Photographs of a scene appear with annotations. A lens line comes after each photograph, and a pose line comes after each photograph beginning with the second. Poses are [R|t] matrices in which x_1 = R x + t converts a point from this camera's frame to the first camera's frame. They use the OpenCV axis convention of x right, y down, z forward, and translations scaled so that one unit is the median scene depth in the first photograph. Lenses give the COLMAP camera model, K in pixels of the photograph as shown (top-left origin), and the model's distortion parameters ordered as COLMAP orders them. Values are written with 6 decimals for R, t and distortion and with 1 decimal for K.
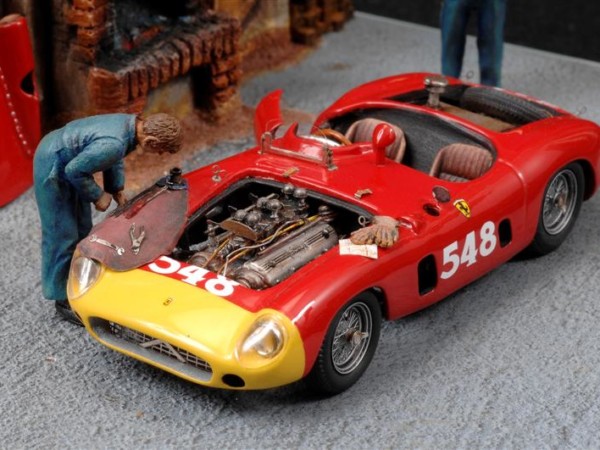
lens RADIAL K [[2712.0, 0, 300.0], [0, 2712.0, 225.0], [0, 0, 1]] dist [0.118449, 1.592085]
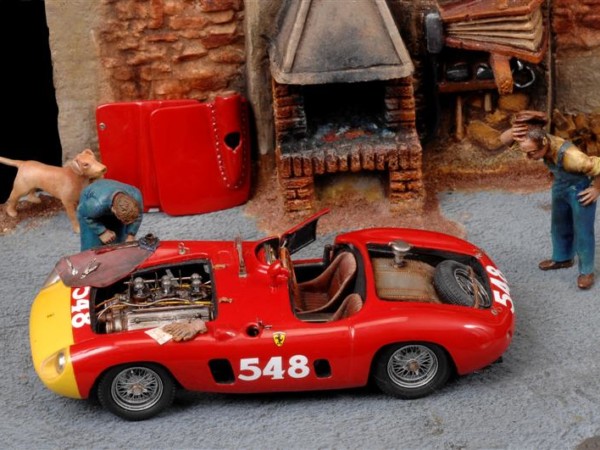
lens RADIAL K [[2712.0, 0, 300.0], [0, 2712.0, 225.0], [0, 0, 1]] dist [0.118449, 1.592085]
pose [[0.651817, 0.365541, -0.664466, 0.957273], [-0.285577, 0.929983, 0.231469, -0.380027], [0.702553, 0.038880, 0.710568, 0.029515]]
